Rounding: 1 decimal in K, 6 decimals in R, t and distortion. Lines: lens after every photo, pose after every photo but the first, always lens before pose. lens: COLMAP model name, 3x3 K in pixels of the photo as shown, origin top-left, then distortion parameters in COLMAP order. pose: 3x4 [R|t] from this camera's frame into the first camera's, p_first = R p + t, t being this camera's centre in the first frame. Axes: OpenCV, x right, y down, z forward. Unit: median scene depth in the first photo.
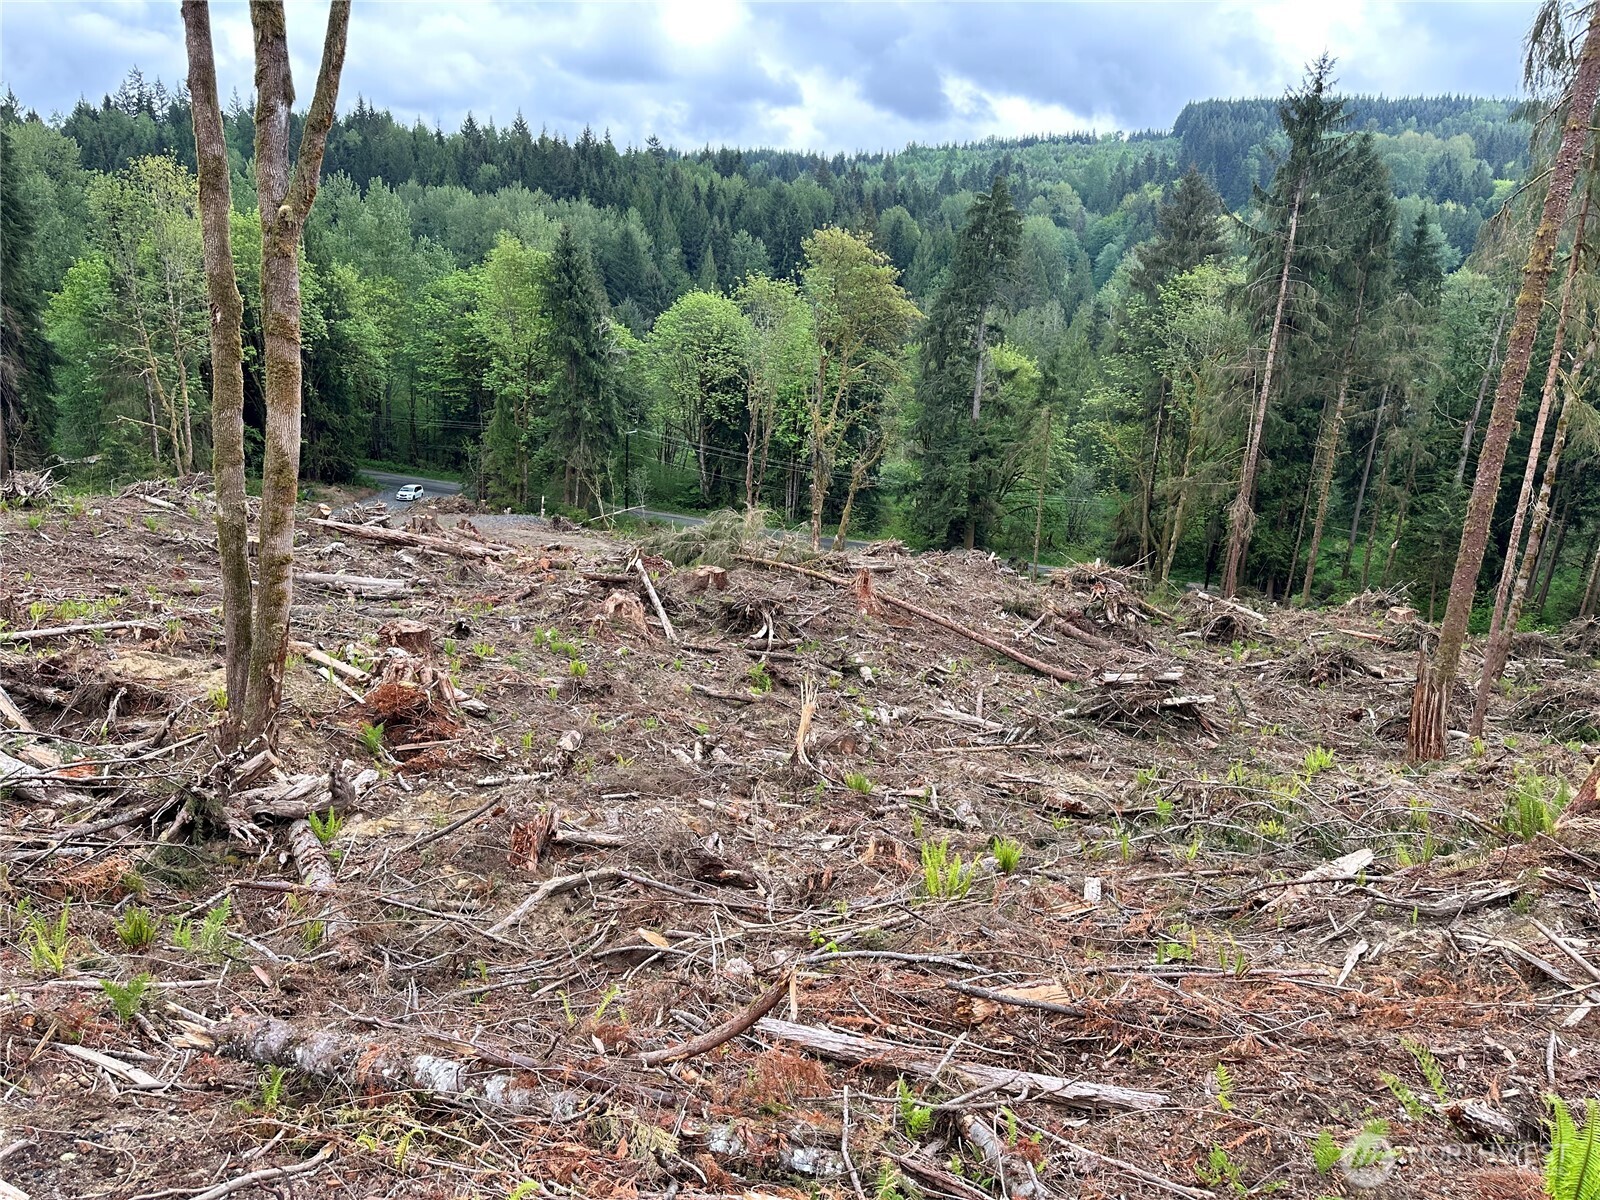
lens RADIAL K [[1111.4, 0, 793.3], [0, 1111.4, 607.5], [0, 0, 1]] dist [0.142448, -0.210656]
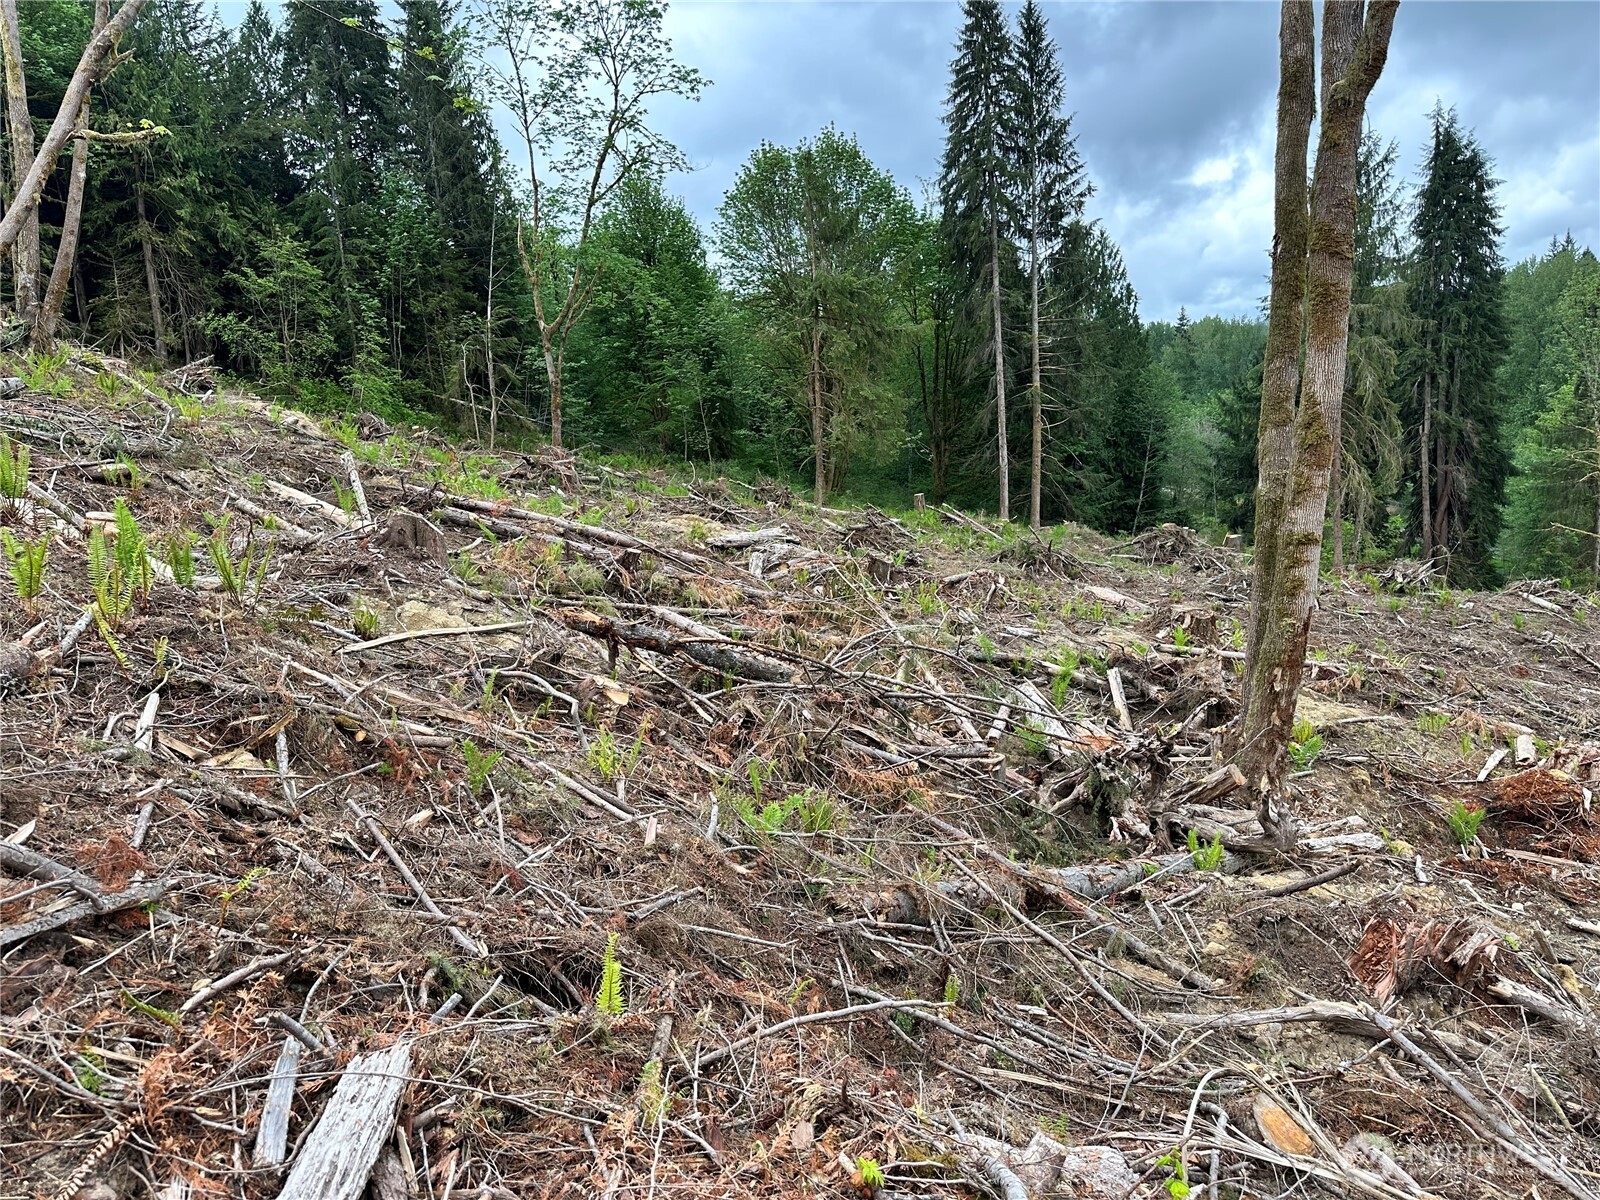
lens RADIAL K [[1137.1, 0, 800.0], [0, 1137.1, 600.0], [0, 0, 1]] dist [0.002134, 0.000915]
pose [[0.385090, 0.070815, -0.920158, 0.058351], [-0.190838, 0.981612, -0.004322, 0.027198], [0.902932, 0.177265, 0.391524, 0.141071]]
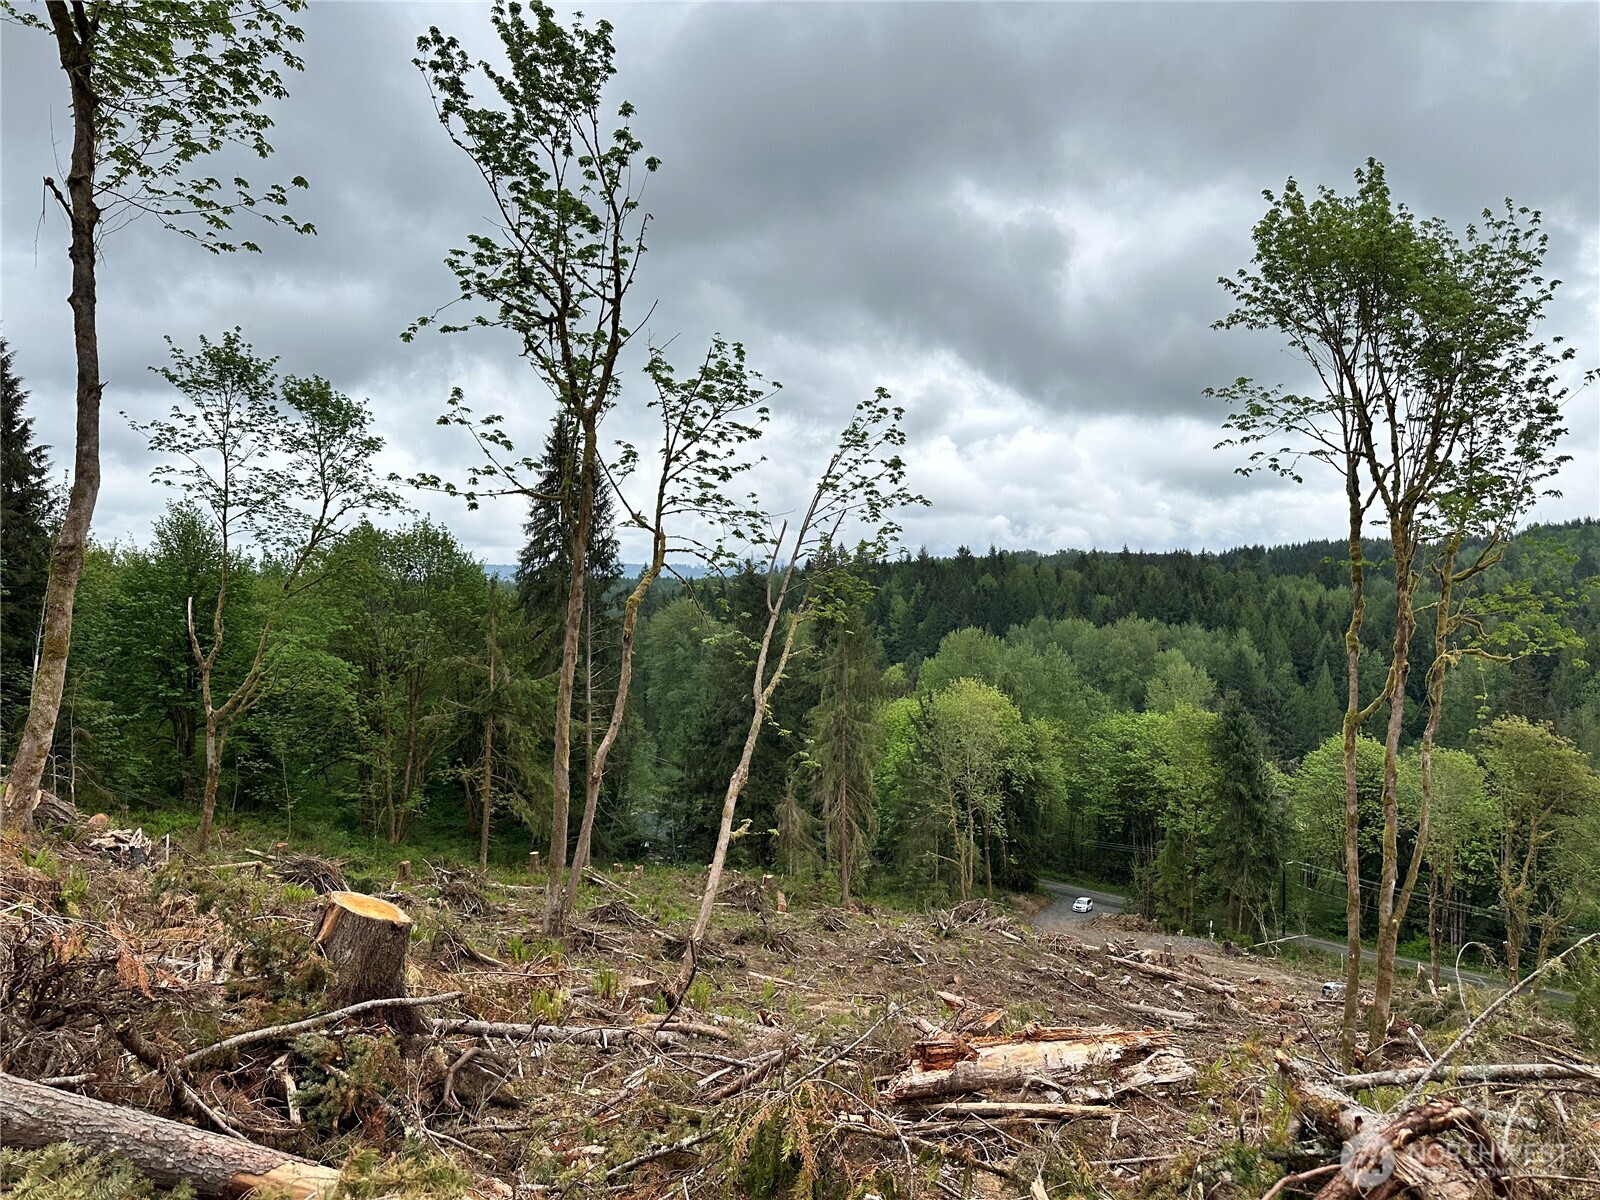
lens RADIAL K [[1111.4, 0, 793.3], [0, 1111.4, 607.5], [0, 0, 1]] dist [0.142448, -0.210656]
pose [[0.886242, -0.049301, -0.460591, -0.146247], [-0.102048, 0.949113, -0.297946, -0.041357], [0.451841, 0.311054, 0.836113, -0.654201]]
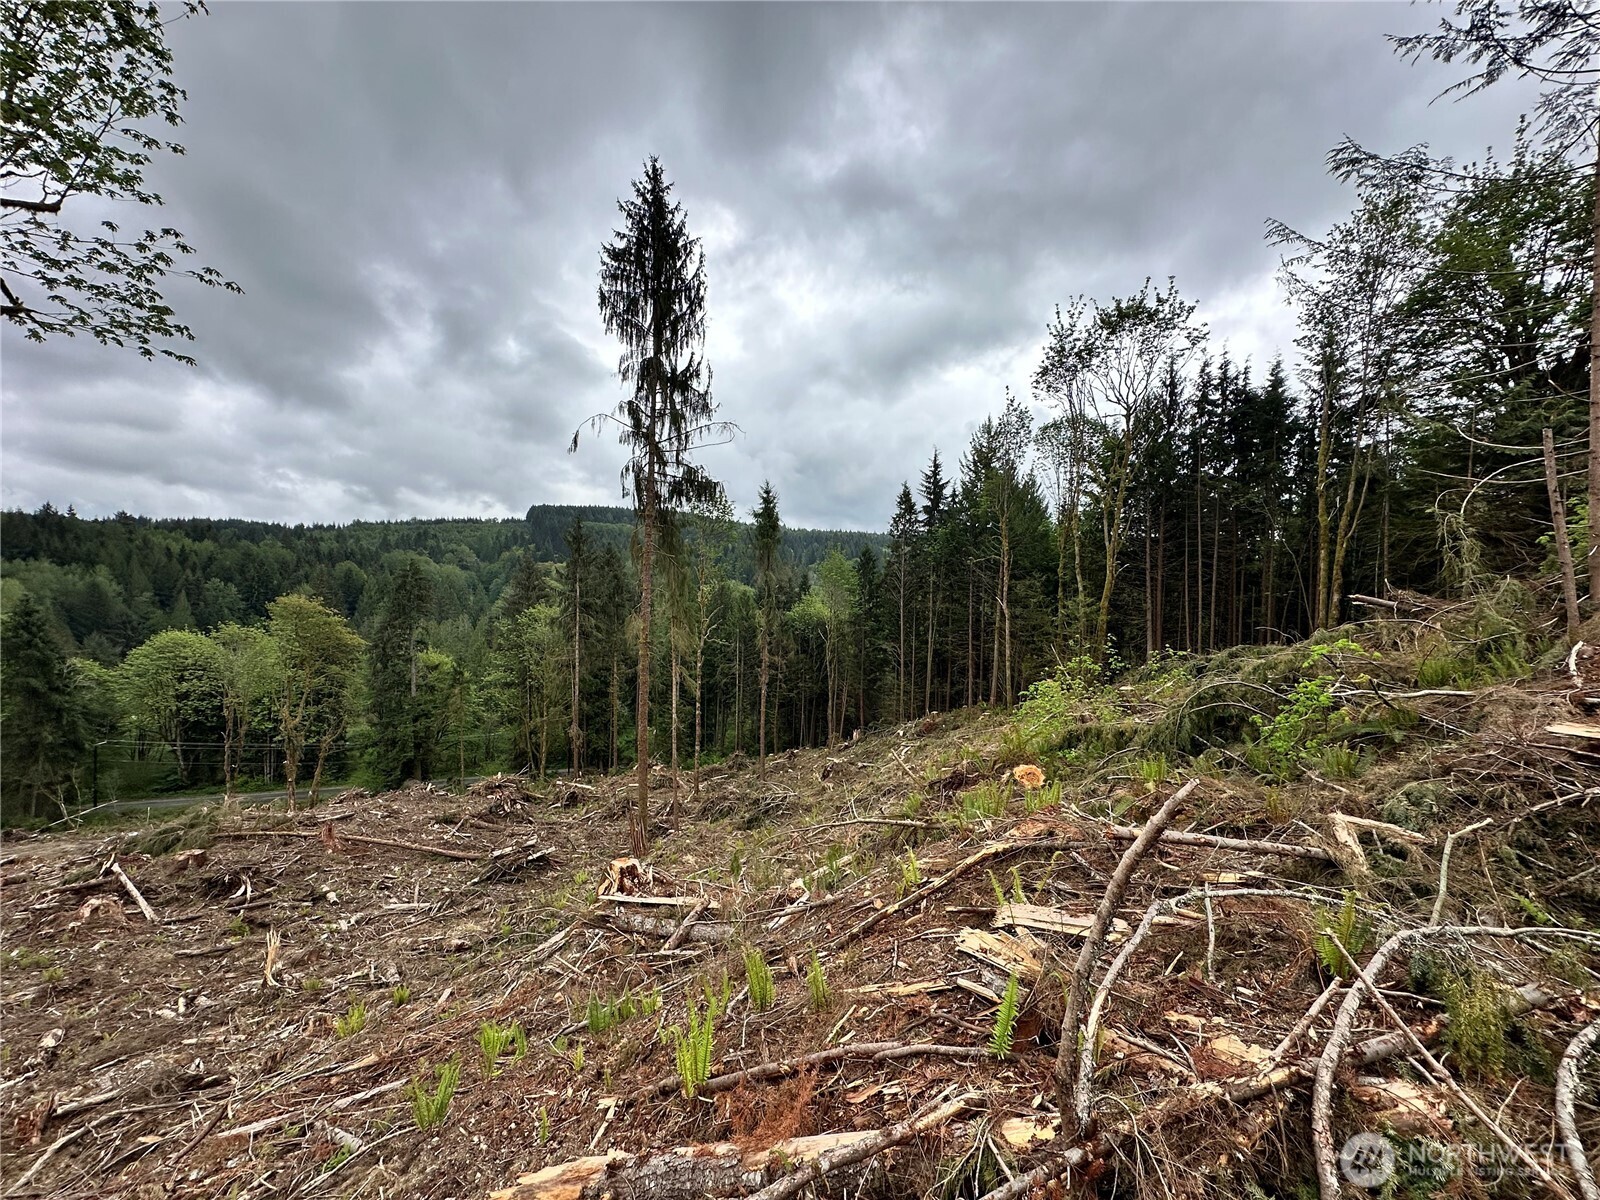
lens RADIAL K [[639.0, 0, 794.2], [0, 639.0, 603.9], [0, 0, 1]] dist [0.001572, 0.000722]
pose [[0.770039, -0.048870, 0.636122, 0.014077], [0.212327, 0.959856, -0.183285, -0.029458], [-0.601628, 0.276203, 0.749503, -0.151908]]
